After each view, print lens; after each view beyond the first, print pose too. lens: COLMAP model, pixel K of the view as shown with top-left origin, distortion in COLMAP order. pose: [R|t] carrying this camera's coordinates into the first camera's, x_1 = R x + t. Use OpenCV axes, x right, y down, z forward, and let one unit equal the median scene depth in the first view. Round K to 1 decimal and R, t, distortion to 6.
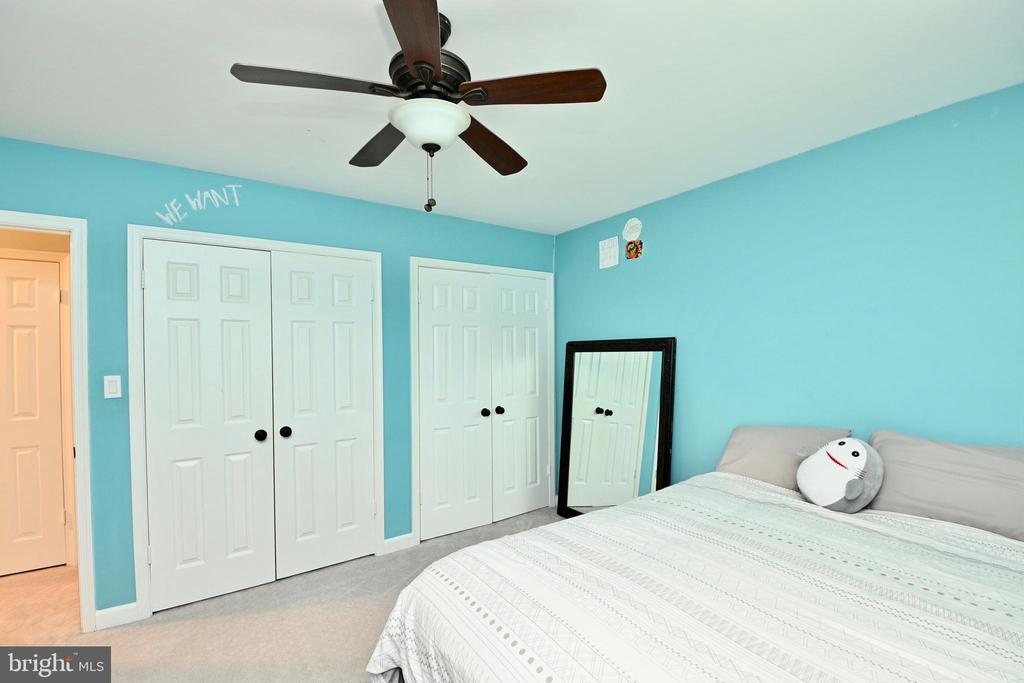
lens RADIAL K [[449.1, 0, 519.1], [0, 449.1, 357.3], [0, 0, 1]] dist [0.017908, -0.023890]
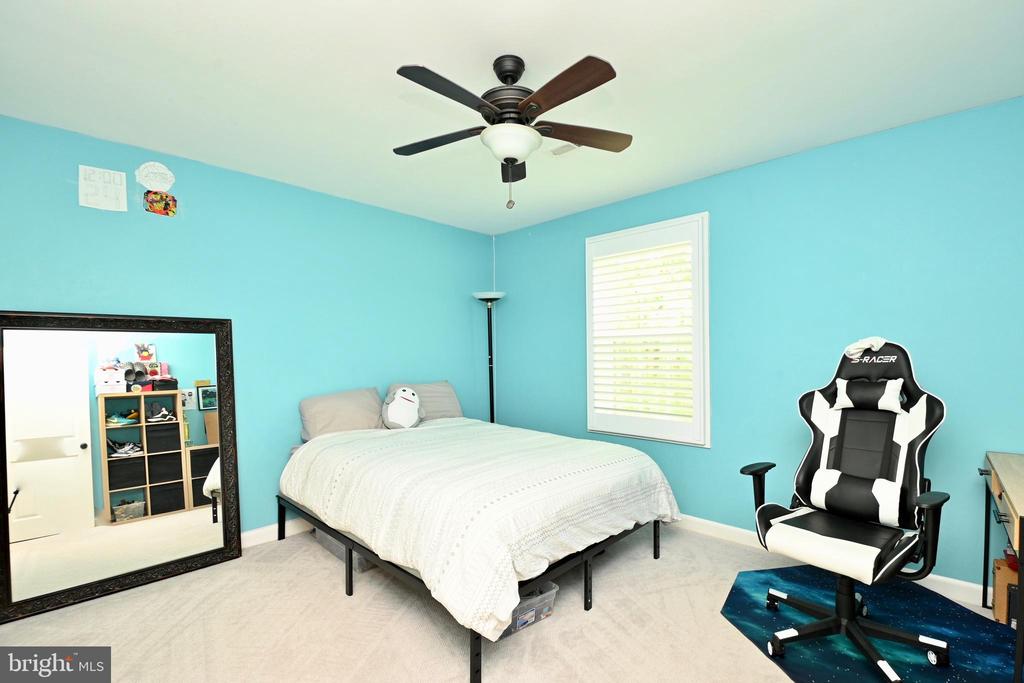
lens RADIAL K [[449.1, 0, 519.1], [0, 449.1, 357.3], [0, 0, 1]] dist [0.017908, -0.023890]
pose [[-0.201734, 0.003024, 0.979436, -0.656721], [0.018994, 0.999819, 0.000825, 0.042720], [-0.979256, 0.018770, -0.201755, 0.561204]]
